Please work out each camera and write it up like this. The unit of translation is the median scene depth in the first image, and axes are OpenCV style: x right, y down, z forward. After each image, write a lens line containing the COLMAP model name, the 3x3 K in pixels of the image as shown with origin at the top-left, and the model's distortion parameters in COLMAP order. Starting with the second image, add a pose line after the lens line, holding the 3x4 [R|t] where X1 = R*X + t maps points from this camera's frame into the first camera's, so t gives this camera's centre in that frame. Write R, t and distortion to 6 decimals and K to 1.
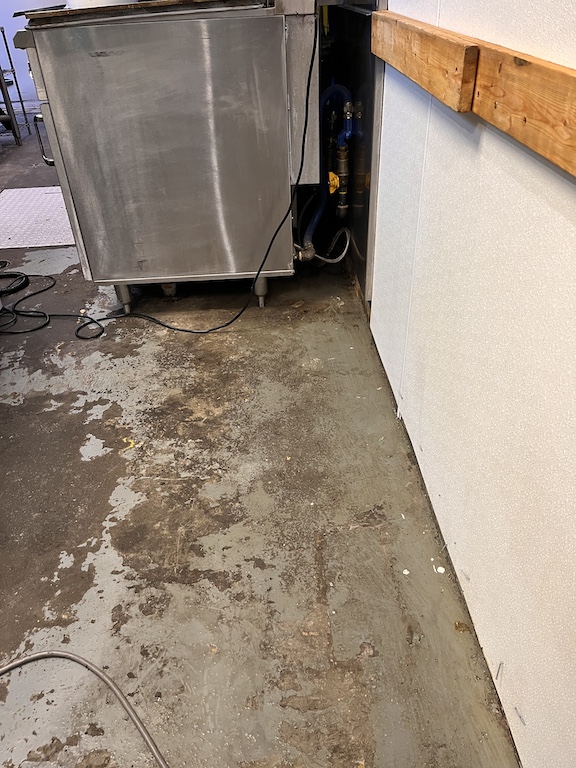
lens RADIAL K [[581.8, 0, 288.1], [0, 581.8, 384.4], [0, 0, 1]] dist [0.001240, -0.029228]
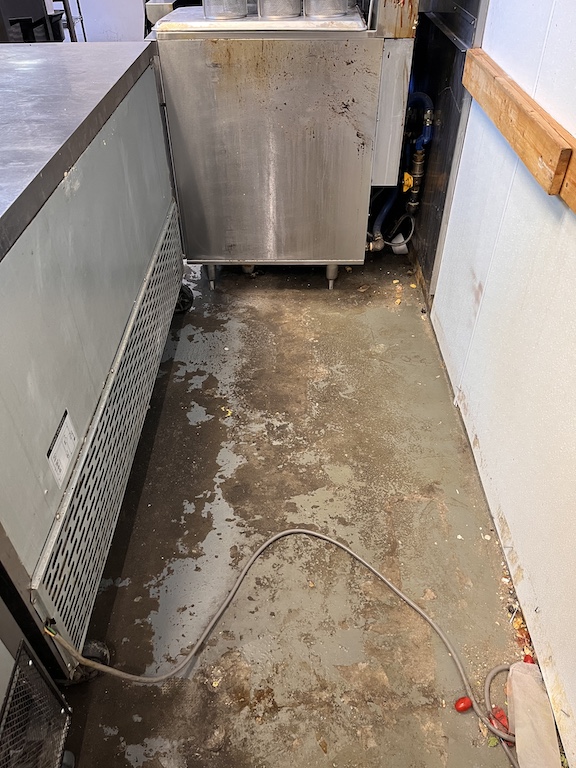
lens RADIAL K [[581.8, 0, 288.5], [0, 581.8, 384.8], [0, 0, 1]] dist [0.001240, -0.029228]
pose [[0.997132, 0.068040, -0.033126, -0.119700], [-0.064689, 0.993520, 0.093447, -0.079593], [0.039270, -0.091037, 0.995073, -0.191139]]
